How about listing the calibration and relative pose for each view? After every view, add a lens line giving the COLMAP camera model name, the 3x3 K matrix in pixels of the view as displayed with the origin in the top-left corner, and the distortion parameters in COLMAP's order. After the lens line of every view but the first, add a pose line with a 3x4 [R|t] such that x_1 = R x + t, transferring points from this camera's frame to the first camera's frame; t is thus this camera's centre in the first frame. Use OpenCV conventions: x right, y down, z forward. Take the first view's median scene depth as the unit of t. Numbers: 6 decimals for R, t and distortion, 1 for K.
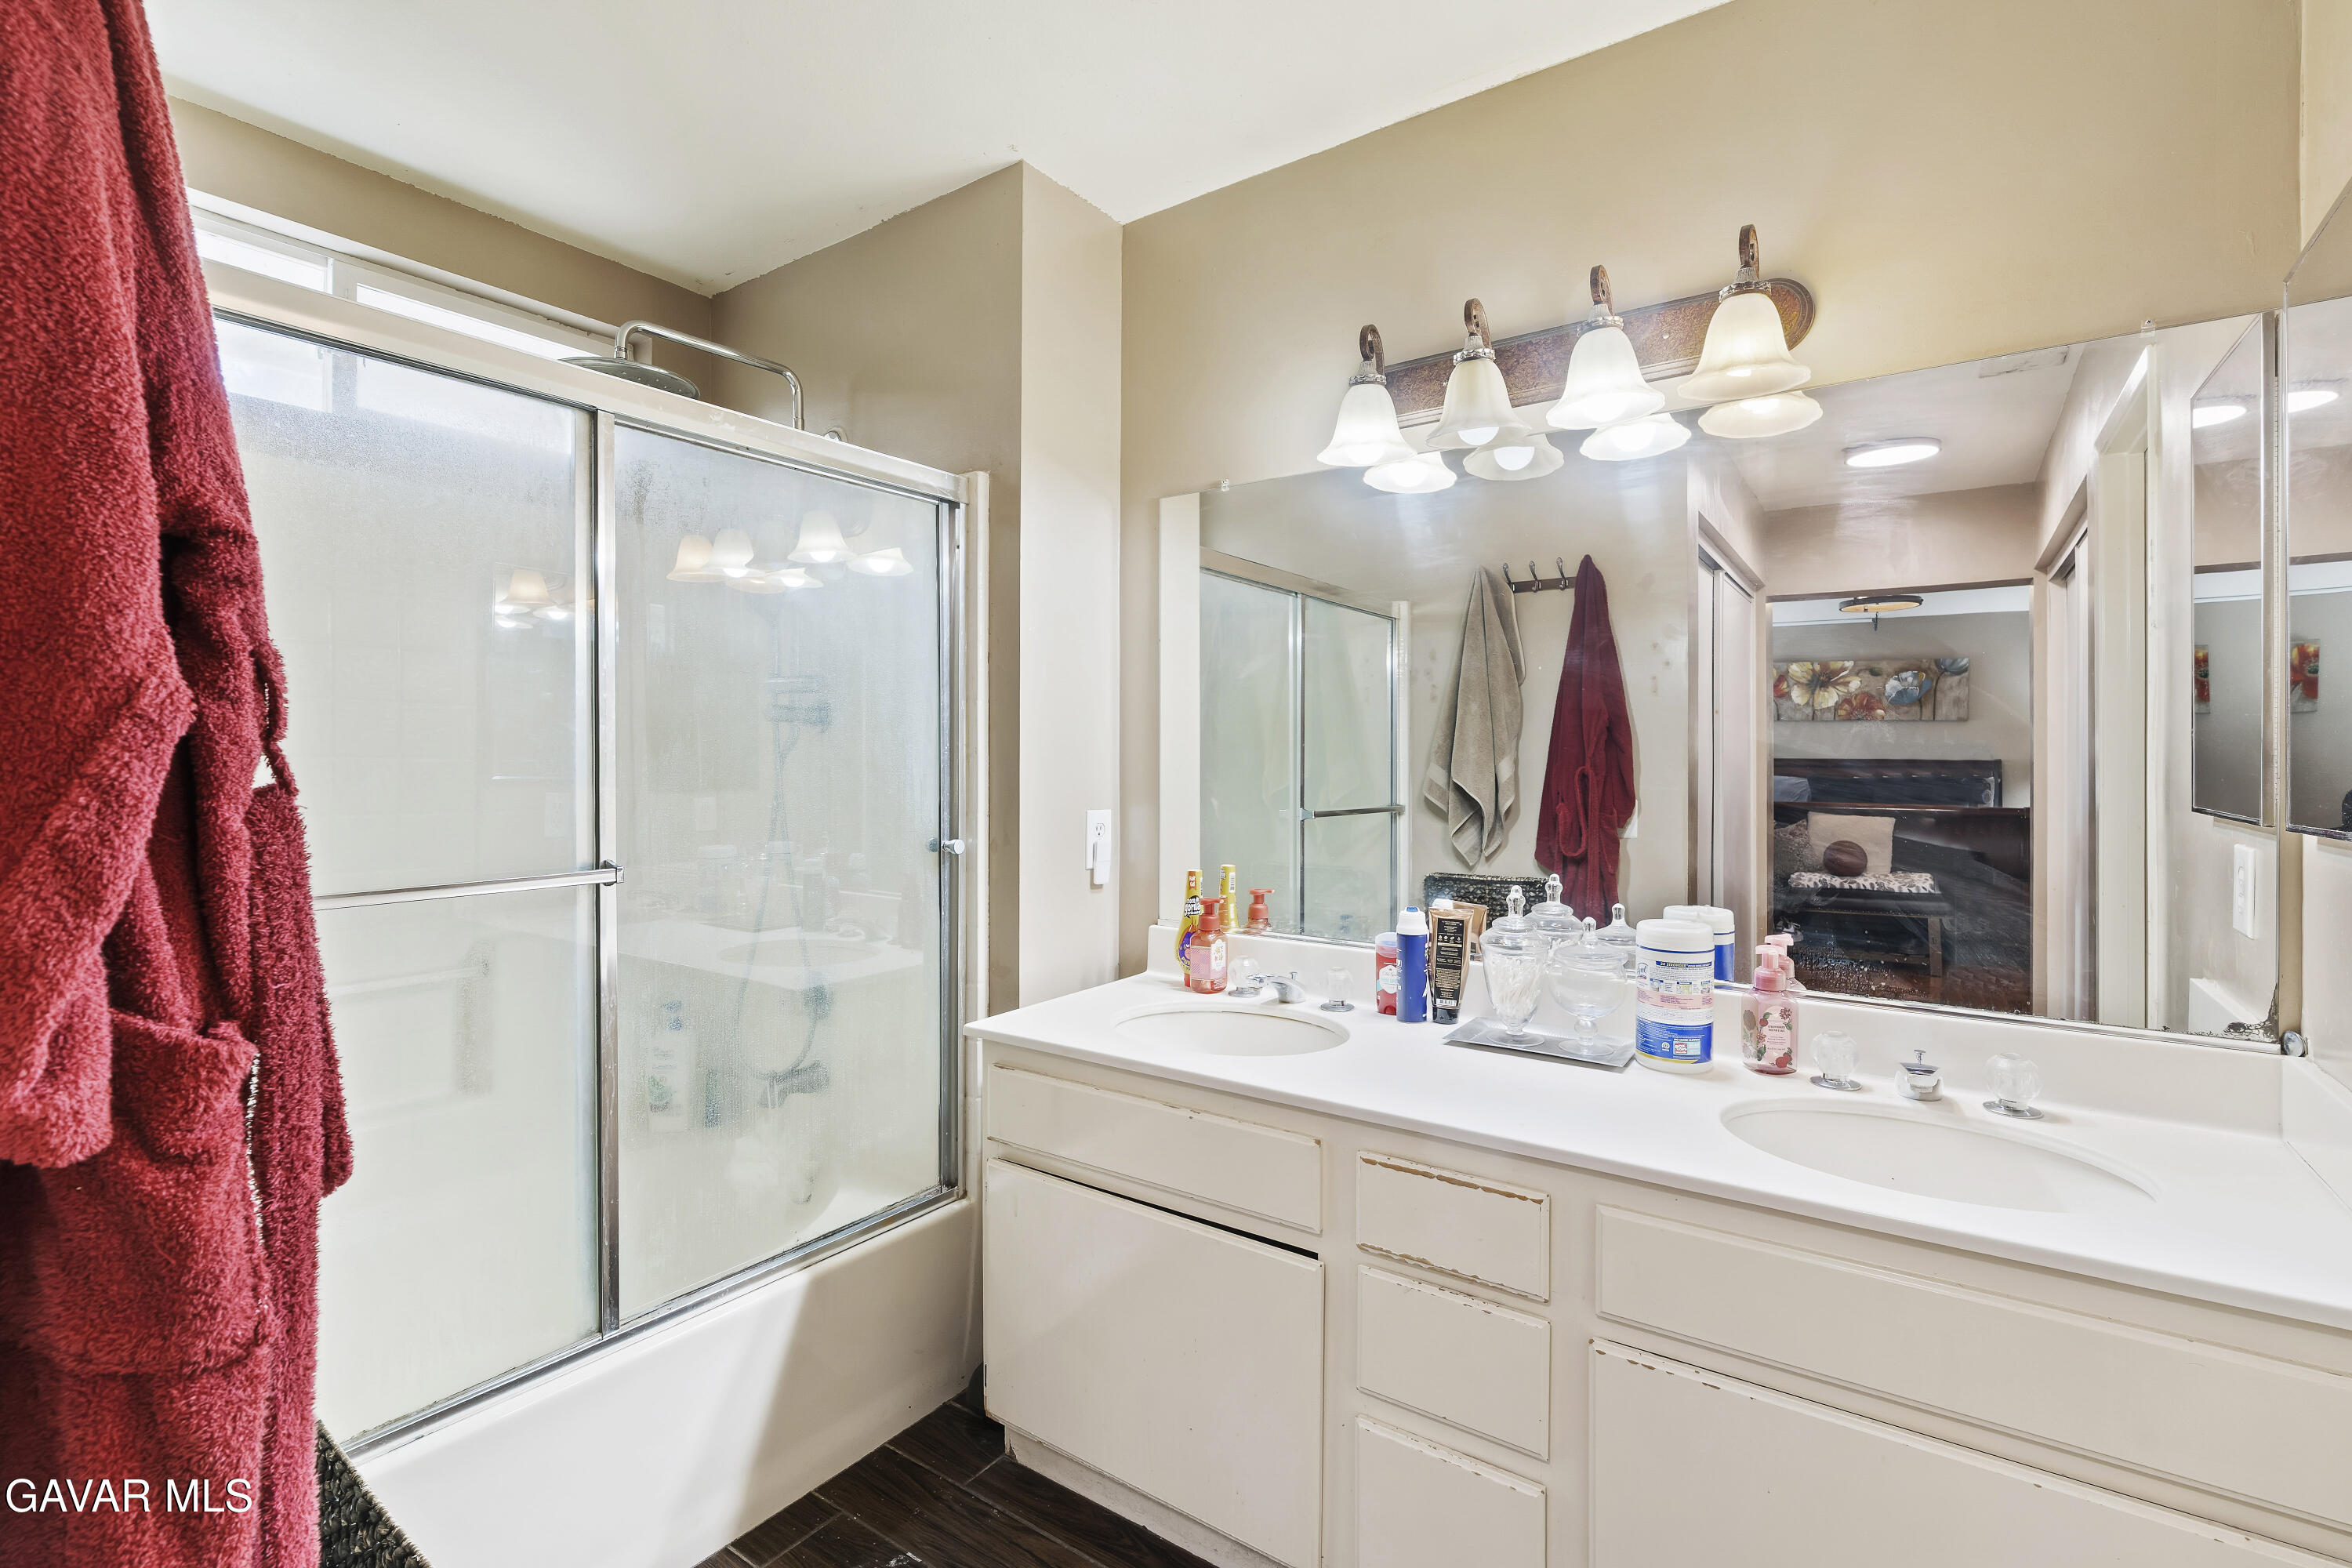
lens RADIAL K [[1093.0, 0, 1161.3], [0, 1093.0, 765.5], [0, 0, 1]] dist [-0.002861, -0.000121]
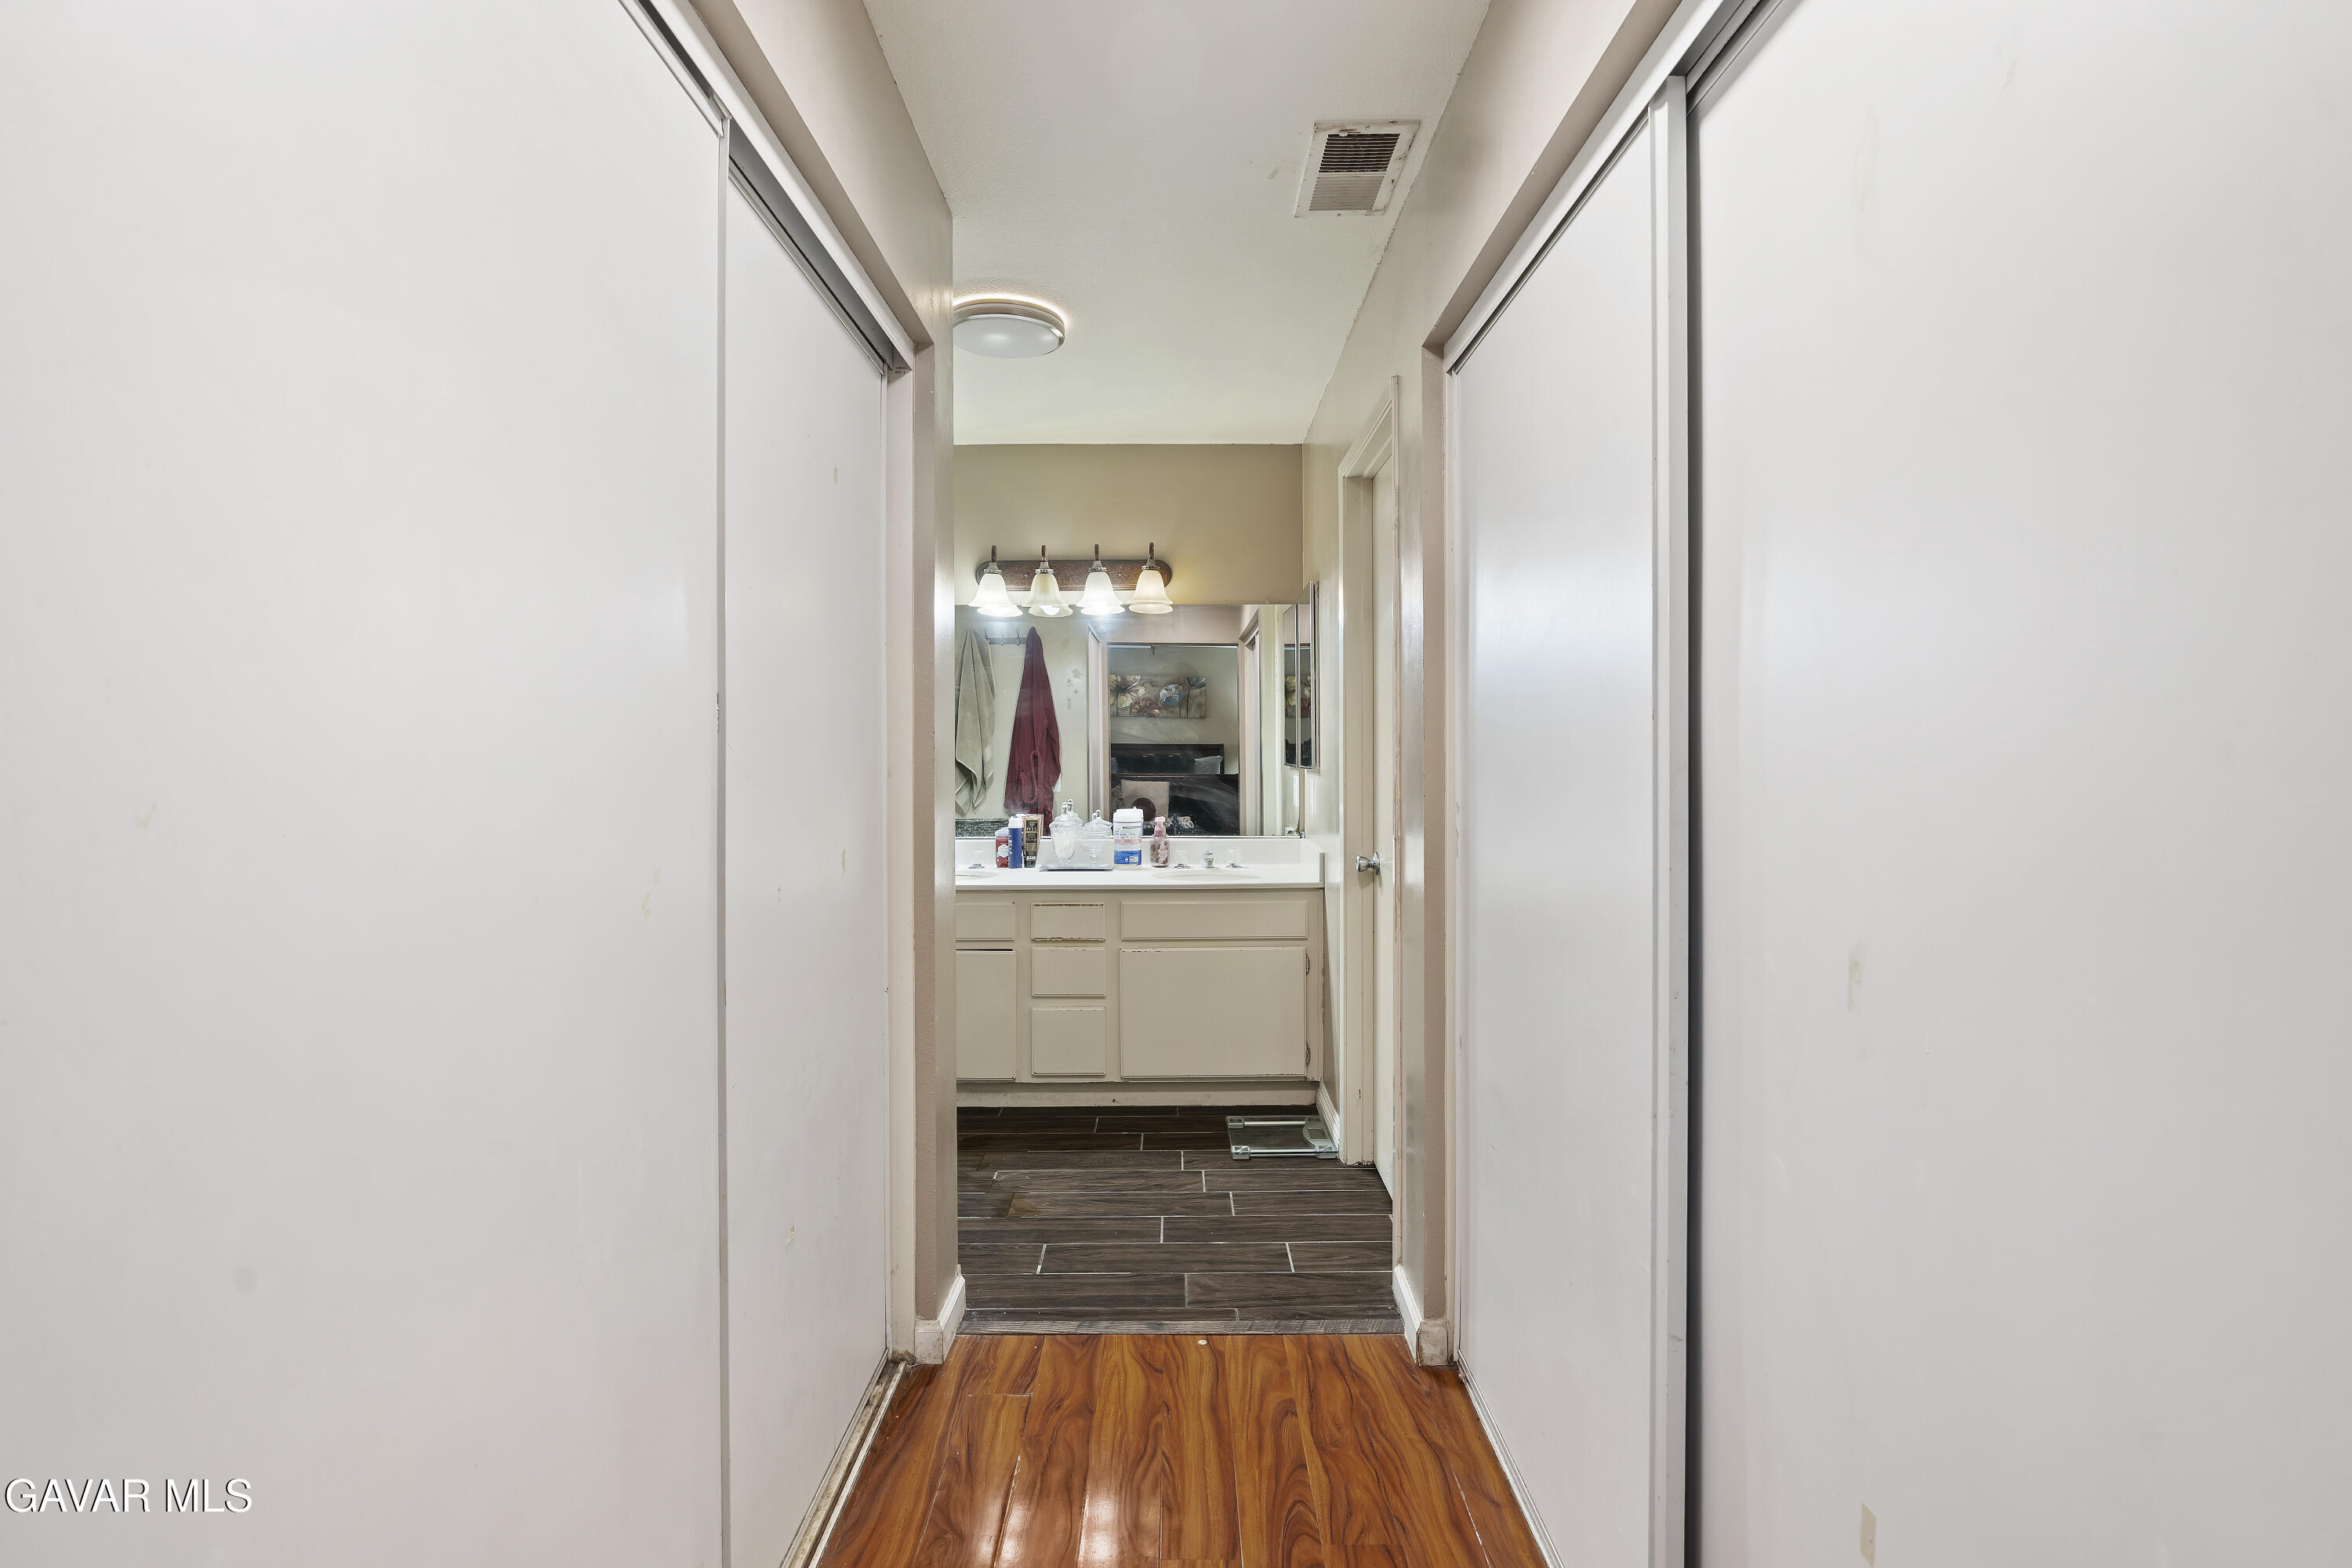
lens RADIAL K [[1093.0, 0, 1161.3], [0, 1093.0, 765.5], [0, 0, 1]] dist [-0.002861, -0.000121]
pose [[0.823965, -0.016526, 0.566400, -0.432012], [0.008609, 0.999824, 0.016648, -0.002814], [-0.566575, -0.008841, 0.823963, -0.543541]]
